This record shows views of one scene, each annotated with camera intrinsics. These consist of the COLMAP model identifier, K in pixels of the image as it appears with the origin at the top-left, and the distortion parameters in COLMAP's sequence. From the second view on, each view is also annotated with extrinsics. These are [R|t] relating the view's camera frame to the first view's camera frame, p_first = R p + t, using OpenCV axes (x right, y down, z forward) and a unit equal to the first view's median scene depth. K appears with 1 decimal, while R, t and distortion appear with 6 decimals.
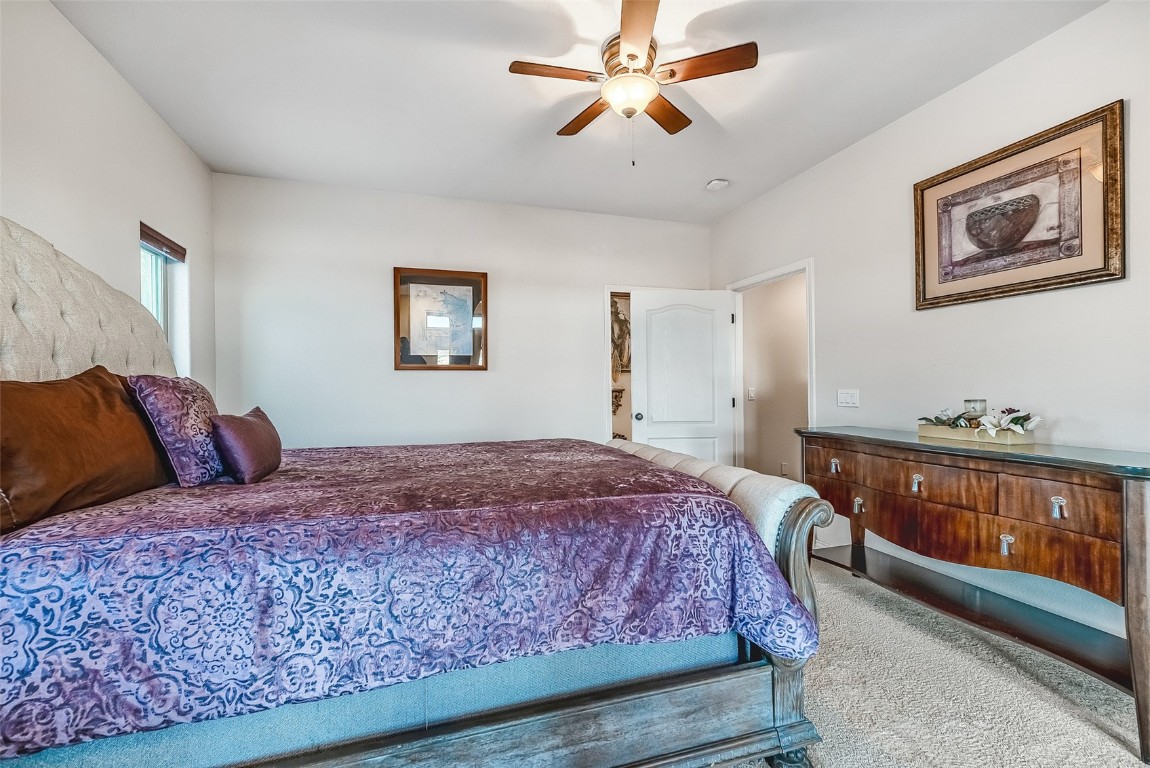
lens RADIAL K [[496.1, 0, 577.0], [0, 496.1, 383.4], [0, 0, 1]] dist [0.008035, 0.000320]
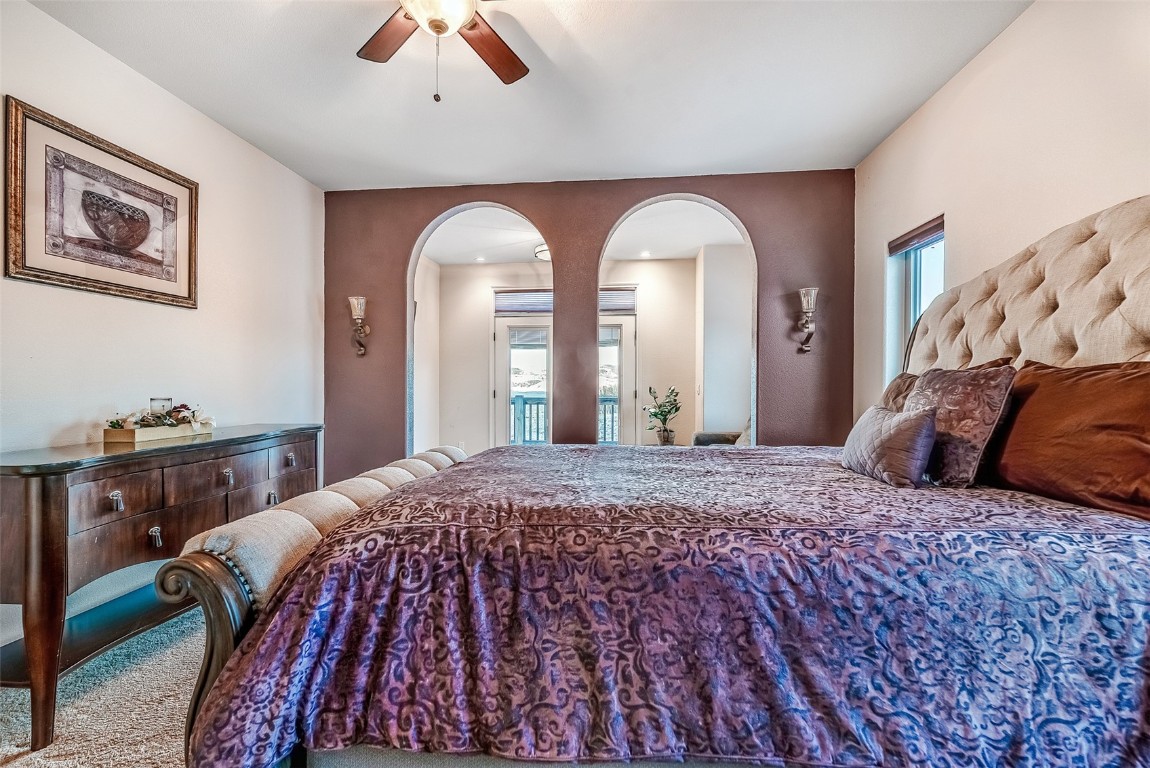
lens RADIAL K [[496.1, 0, 576.6], [0, 496.1, 383.6], [0, 0, 1]] dist [0.008035, 0.000320]
pose [[-0.911642, -0.003359, 0.410971, -0.454762], [-0.006278, 0.999964, -0.005752, 0.003530], [-0.410937, -0.007823, -0.911630, 1.763502]]
